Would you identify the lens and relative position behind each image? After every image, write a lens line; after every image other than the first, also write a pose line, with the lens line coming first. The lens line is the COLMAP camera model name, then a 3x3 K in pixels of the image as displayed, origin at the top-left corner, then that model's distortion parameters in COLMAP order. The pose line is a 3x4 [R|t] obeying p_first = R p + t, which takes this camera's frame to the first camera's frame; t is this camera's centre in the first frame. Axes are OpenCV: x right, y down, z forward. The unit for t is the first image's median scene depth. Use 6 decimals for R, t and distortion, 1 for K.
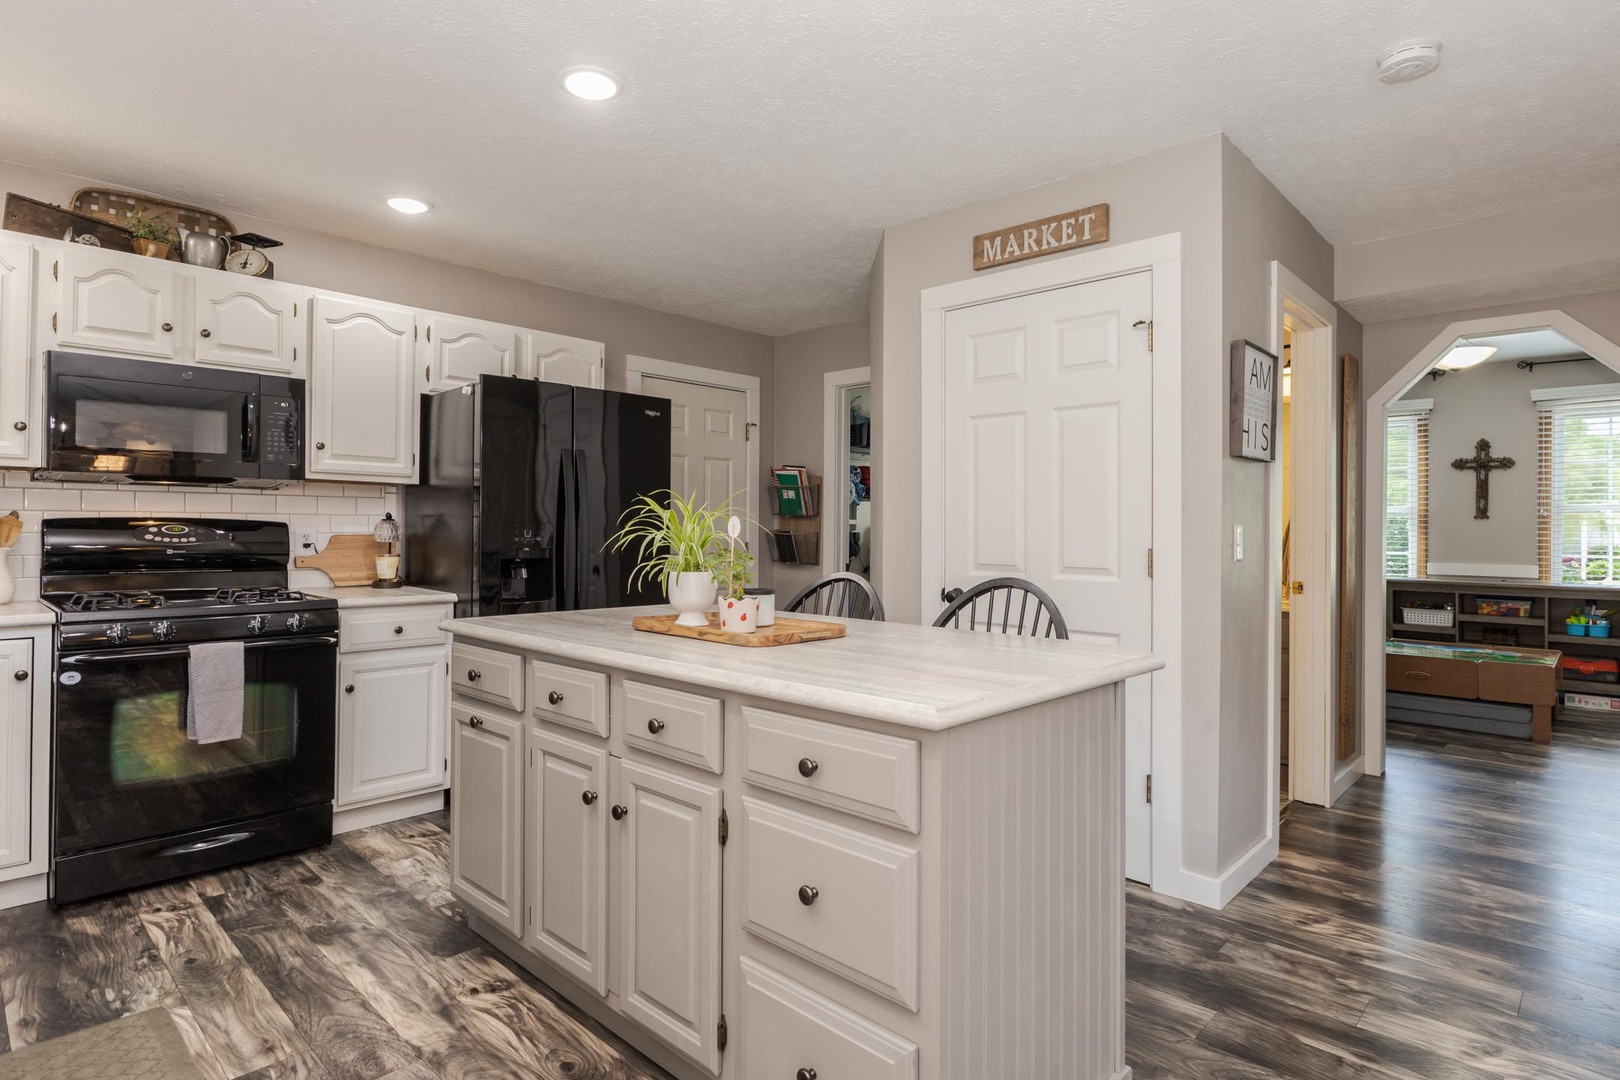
lens RADIAL K [[864.8, 0, 821.4], [0, 864.8, 519.9], [0, 0, 1]] dist [0.004693, -0.003116]
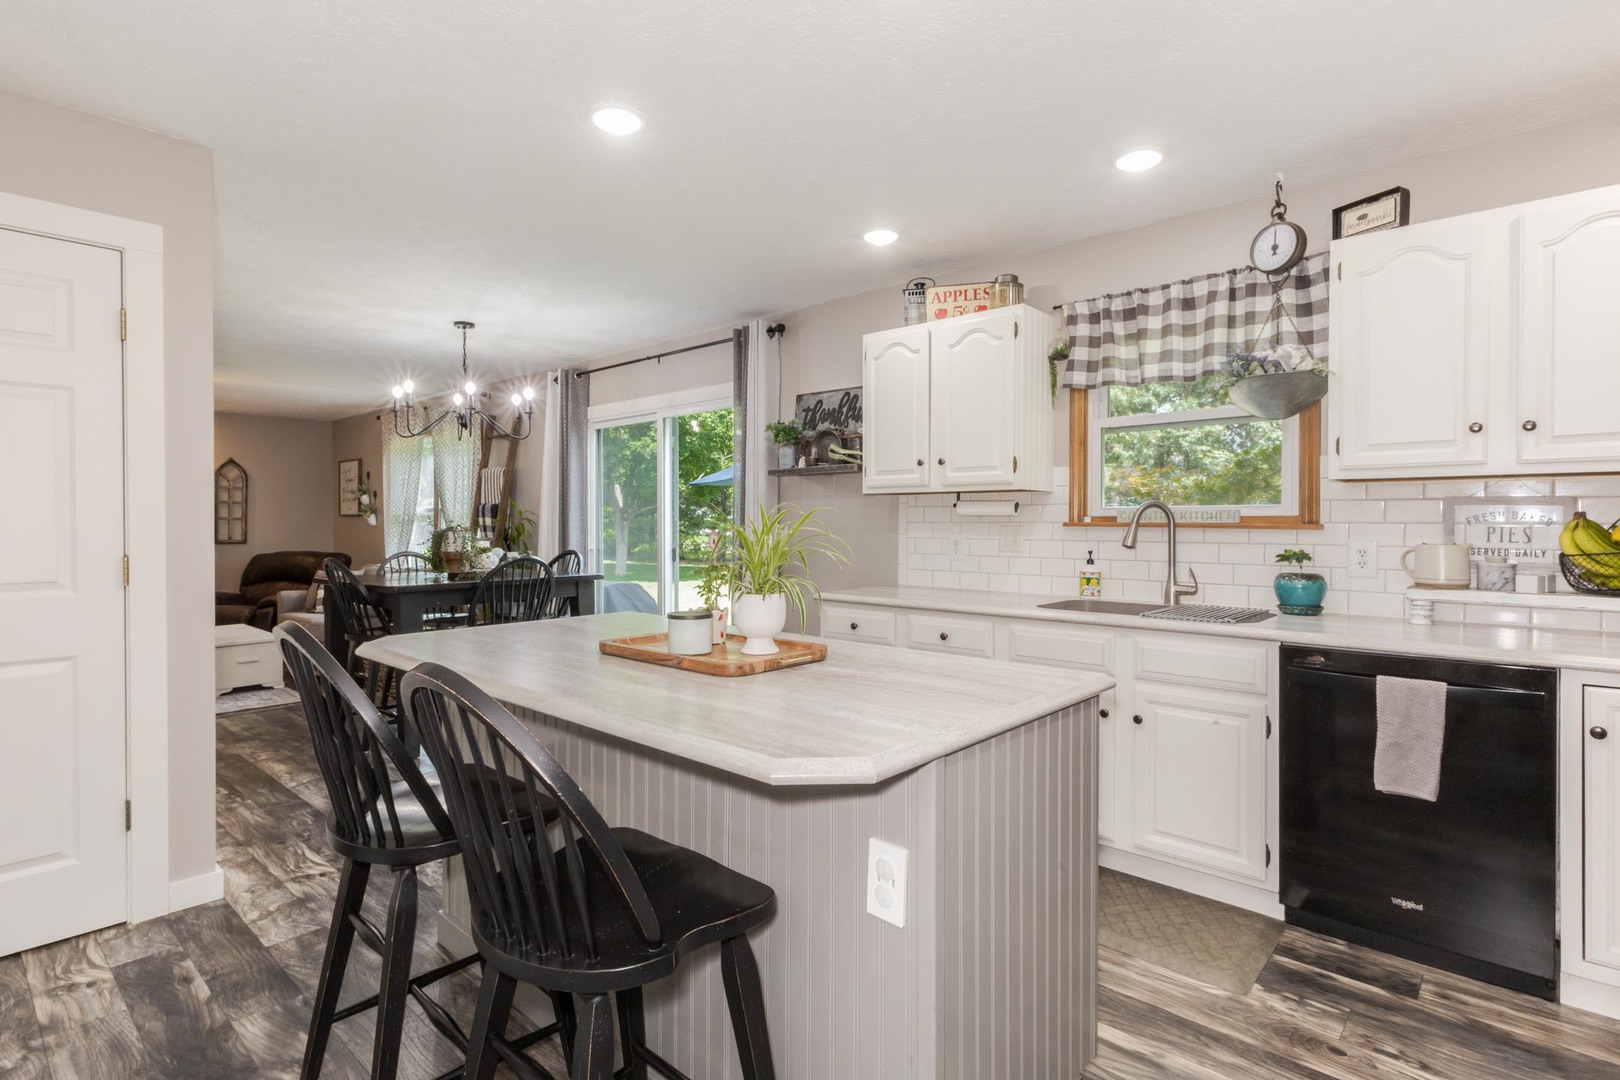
lens RADIAL K [[786.8, 0, 820.6], [0, 786.8, 526.5], [0, 0, 1]] dist [0.016153, 0.000318]
pose [[-0.998901, -0.001966, -0.046820, -0.126371], [-0.002157, 0.999990, 0.004025, -0.014247], [0.046812, 0.004121, -0.998895, 1.307623]]
